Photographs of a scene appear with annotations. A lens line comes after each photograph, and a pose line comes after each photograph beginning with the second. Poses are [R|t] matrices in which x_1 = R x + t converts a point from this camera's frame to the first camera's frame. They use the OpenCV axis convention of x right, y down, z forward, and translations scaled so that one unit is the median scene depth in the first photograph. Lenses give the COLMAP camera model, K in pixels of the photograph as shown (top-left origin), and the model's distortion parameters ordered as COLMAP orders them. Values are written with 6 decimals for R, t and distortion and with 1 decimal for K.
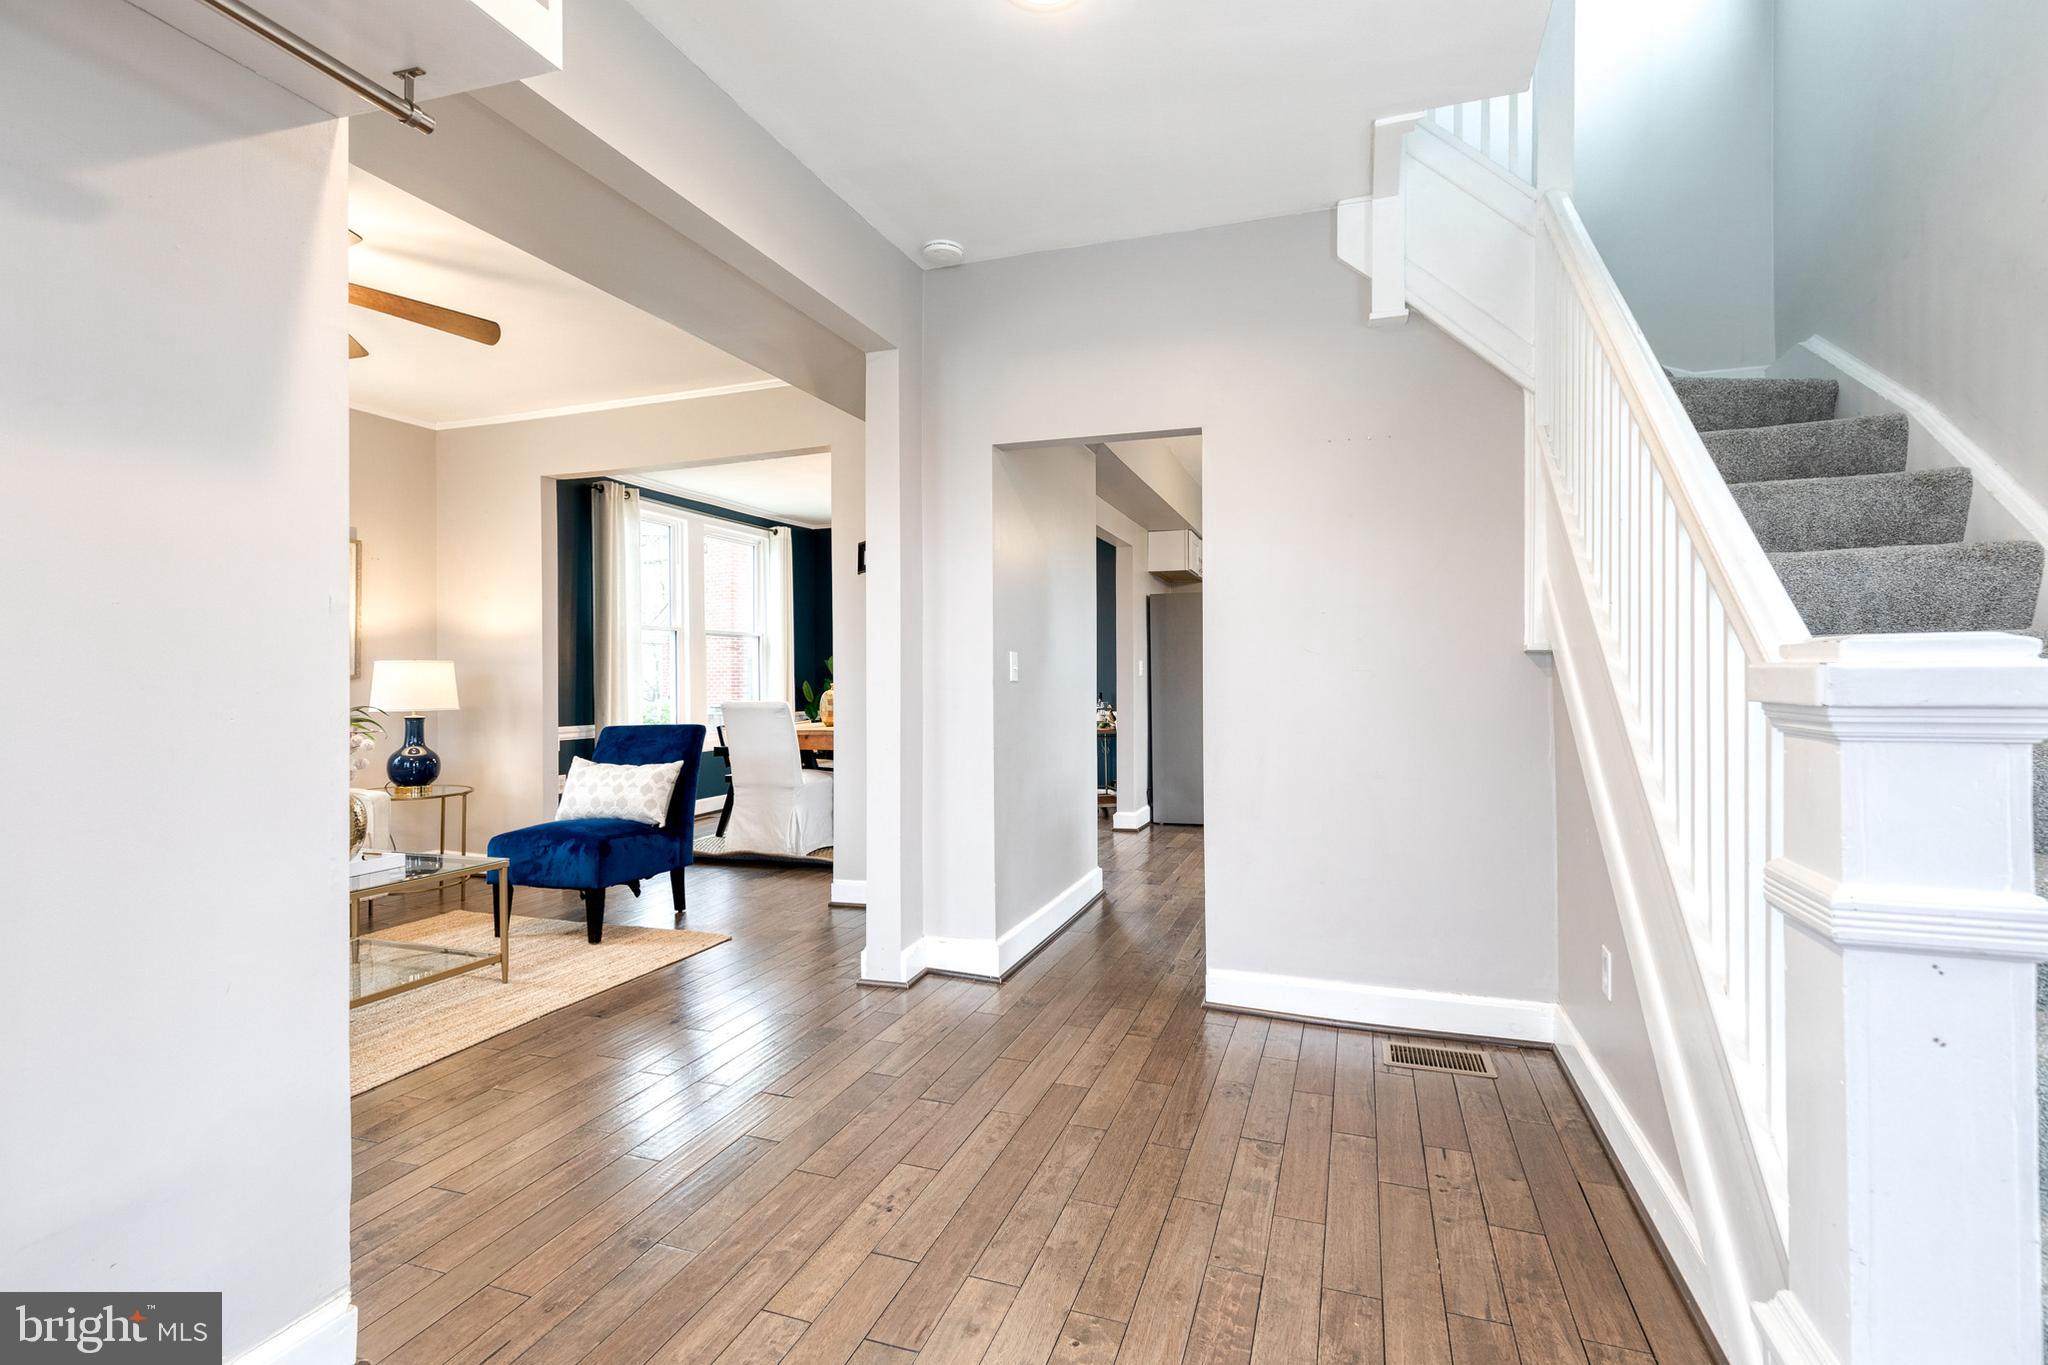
lens RADIAL K [[918.6, 0, 1059.3], [0, 918.6, 675.0], [0, 0, 1]] dist [0.010350, -0.003286]
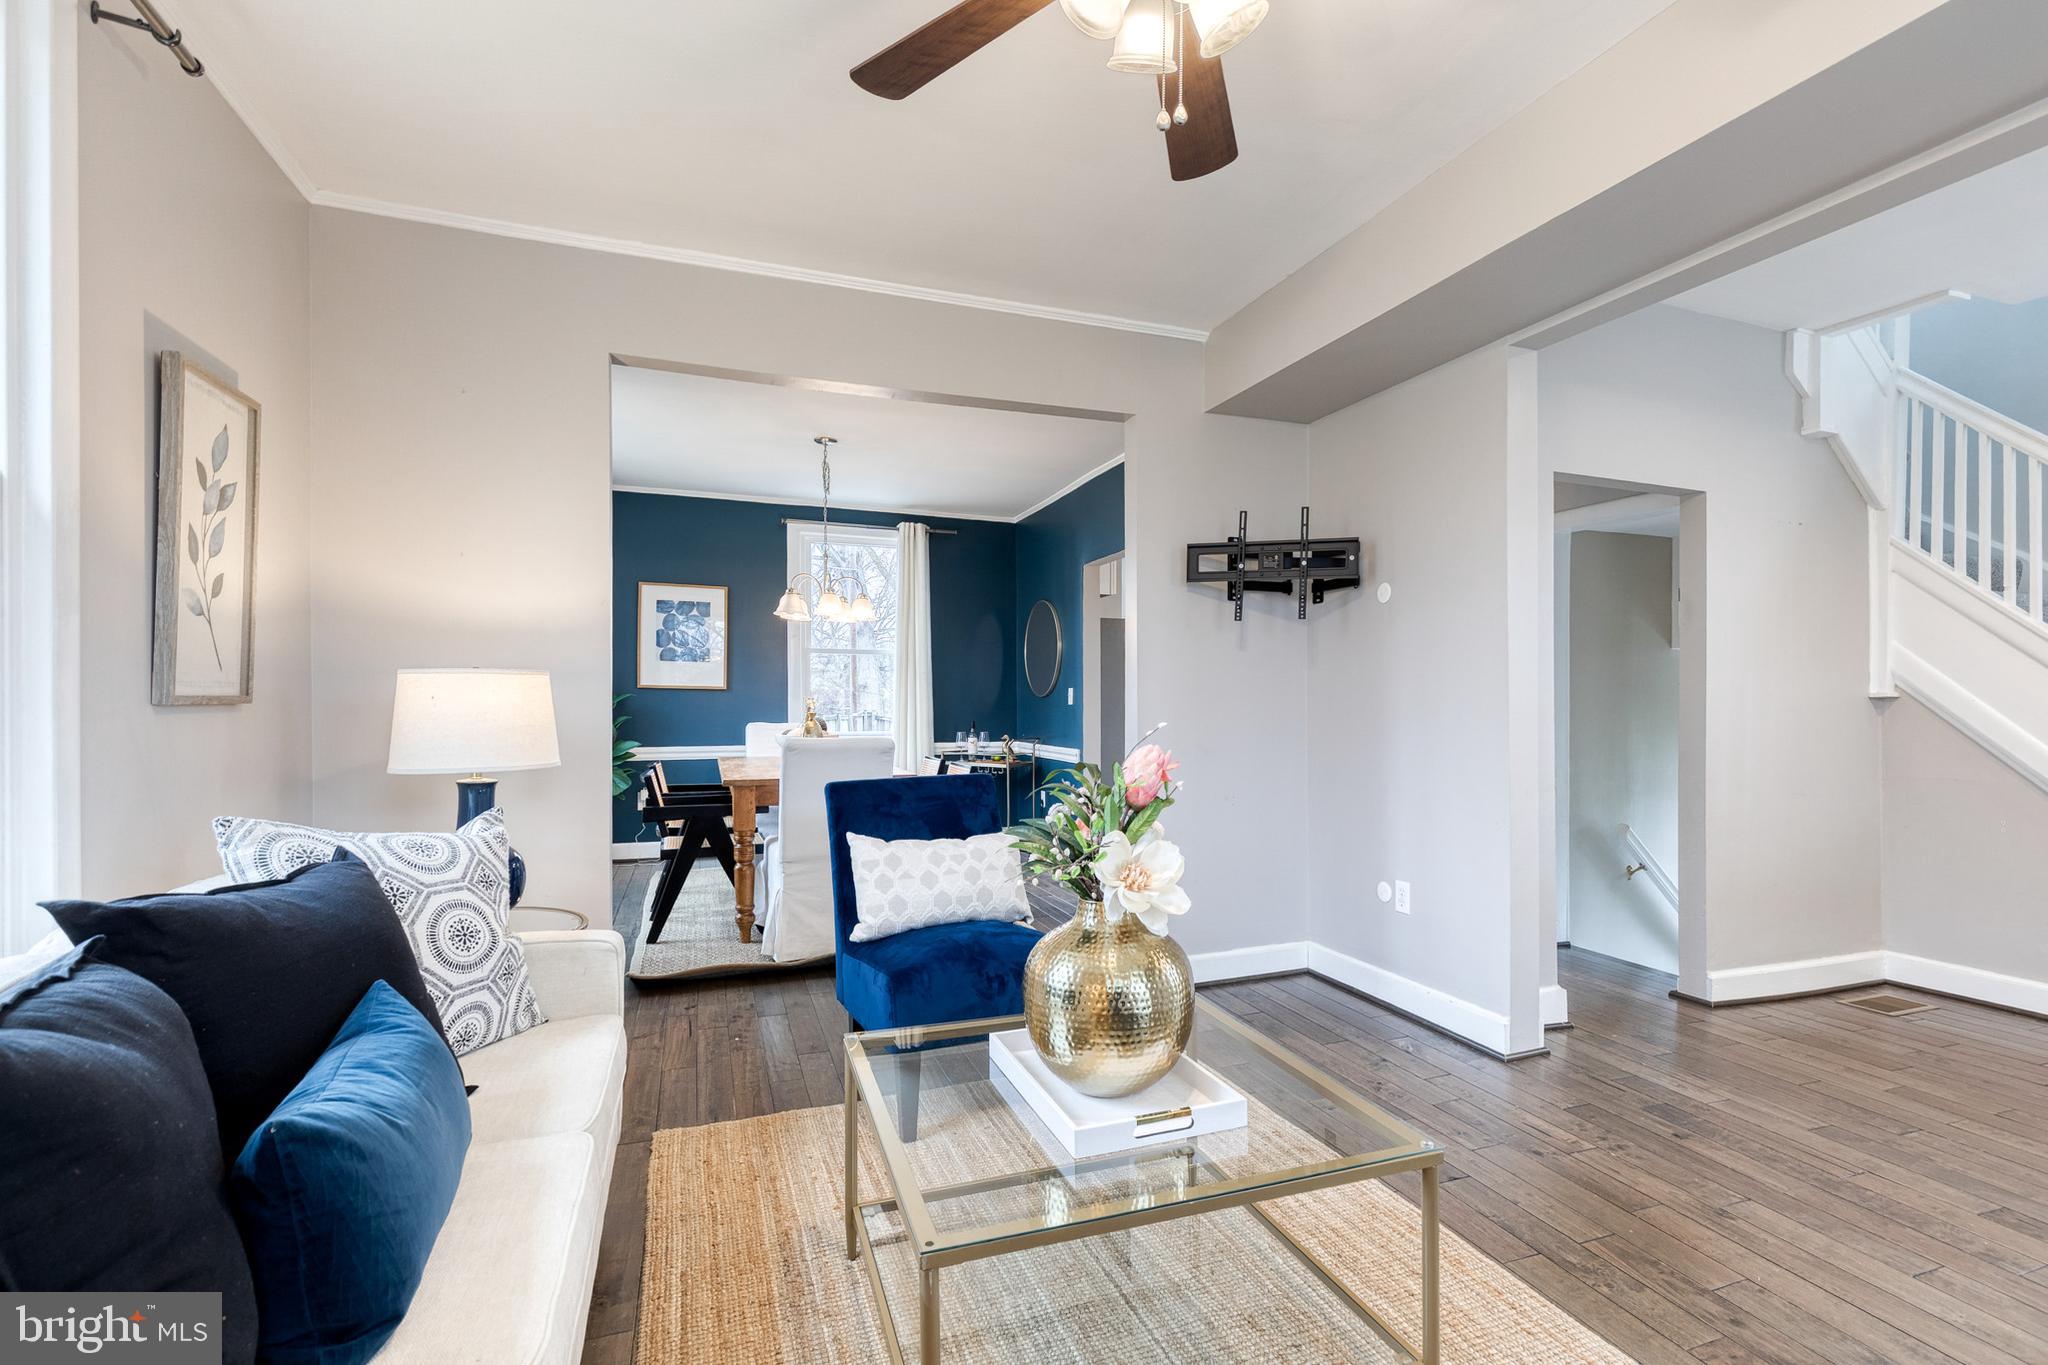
lens RADIAL K [[918.6, 0, 1040.5], [0, 918.6, 702.8], [0, 0, 1]] dist [0.010350, -0.003286]
pose [[0.783187, 0.009750, 0.621710, -1.368336], [-0.009709, 0.999947, -0.003451, 0.001049], [-0.621710, -0.003333, 0.783240, 0.718320]]
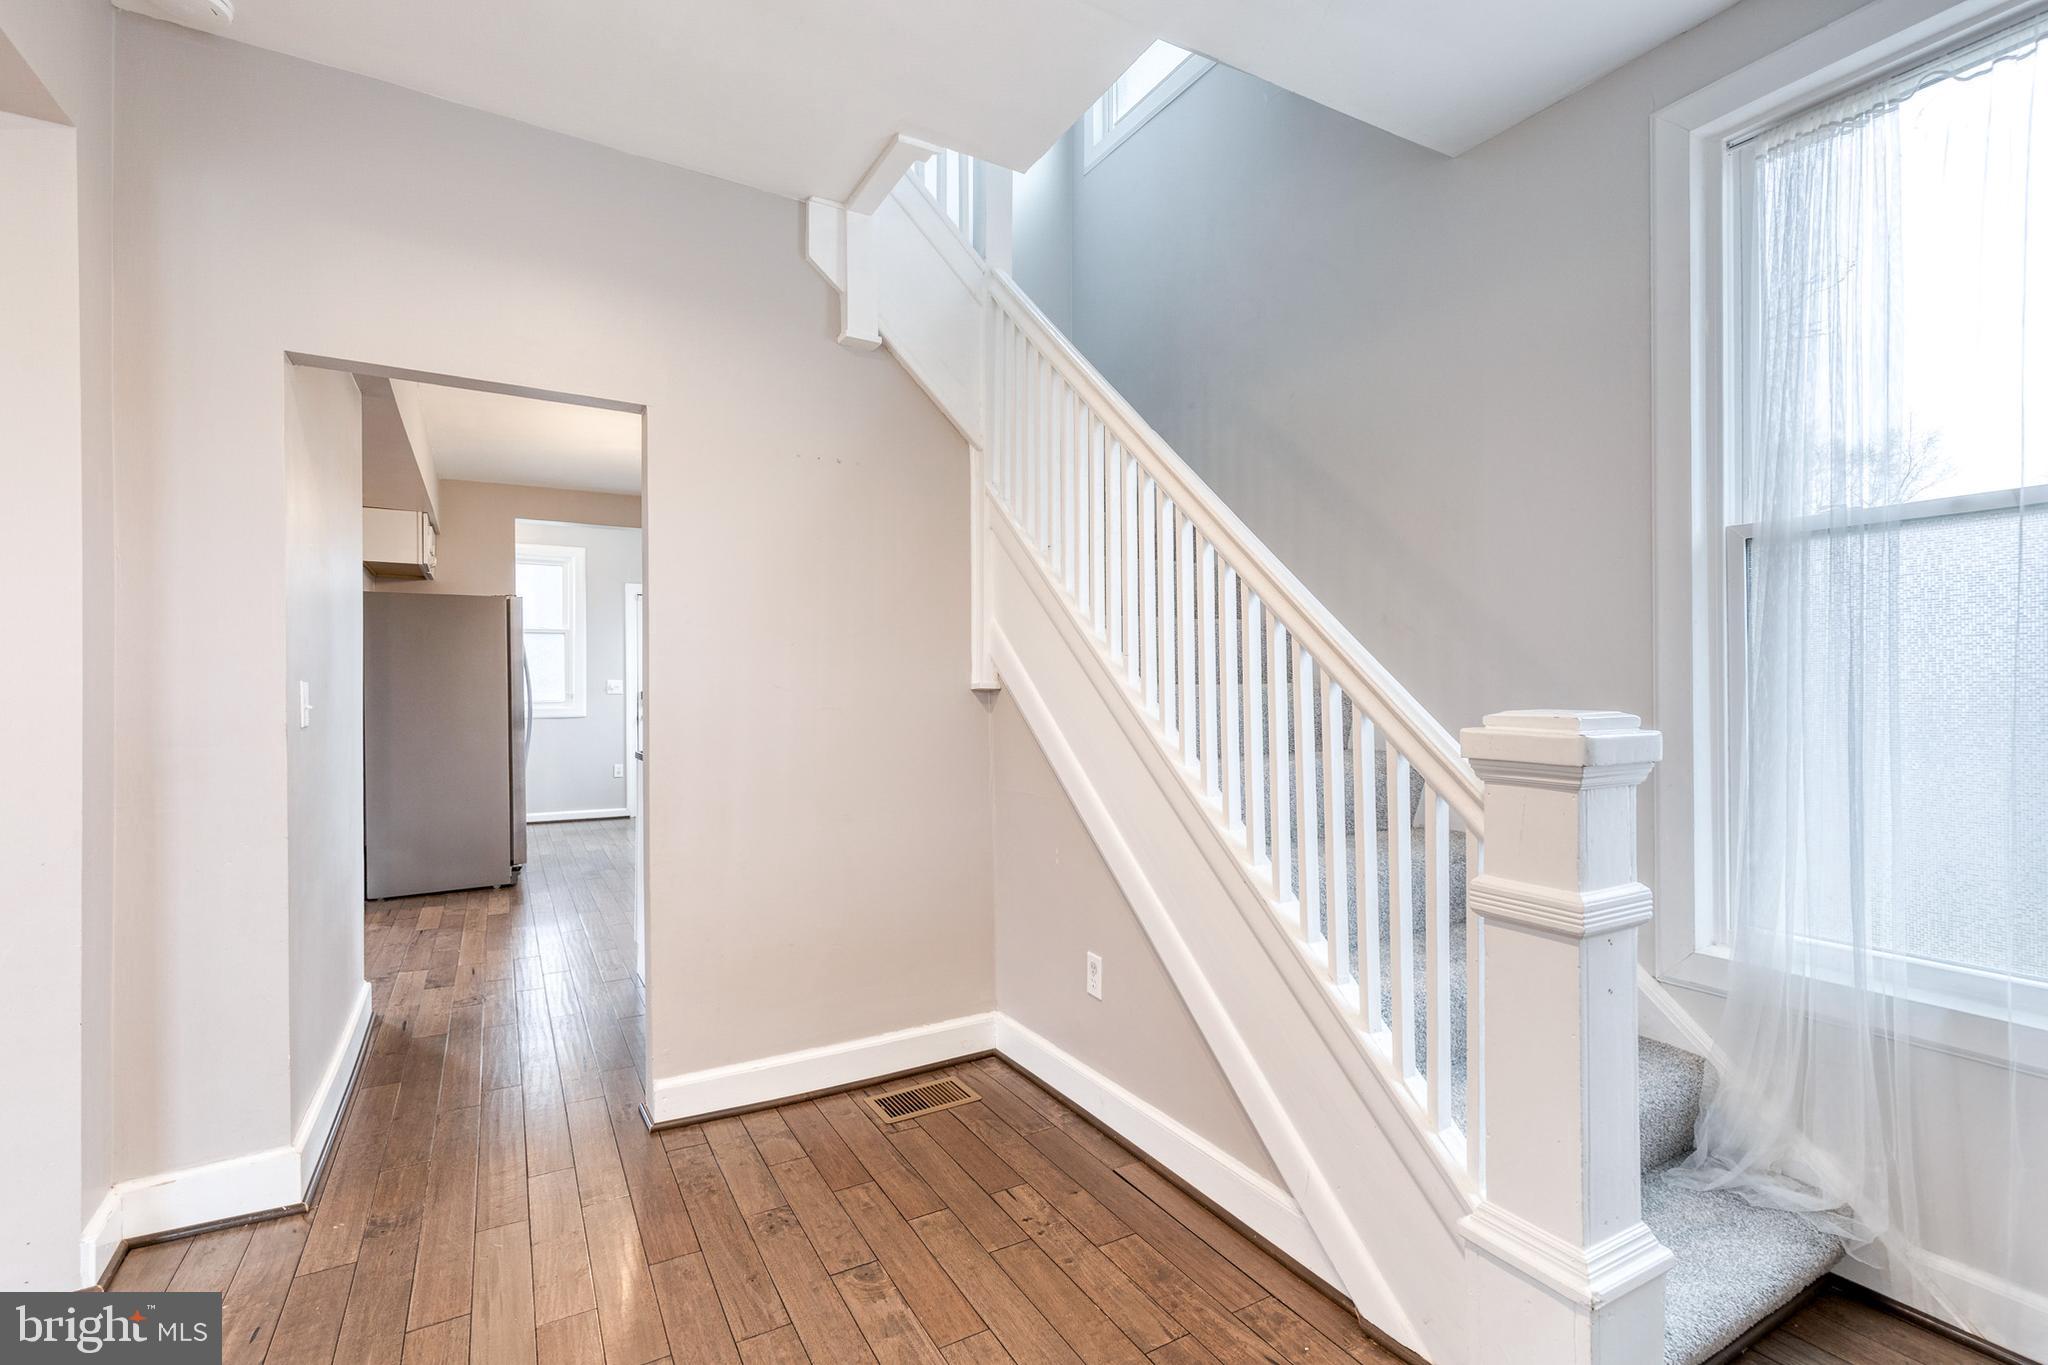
lens RADIAL K [[918.6, 0, 1026.5], [0, 918.6, 685.2], [0, 0, 1]] dist [0.010350, -0.003286]
pose [[0.657705, 0.002092, 0.753273, -0.265920], [-0.000987, 0.999998, -0.001915, -0.029428], [-0.753275, 0.000516, 0.657705, 0.258507]]
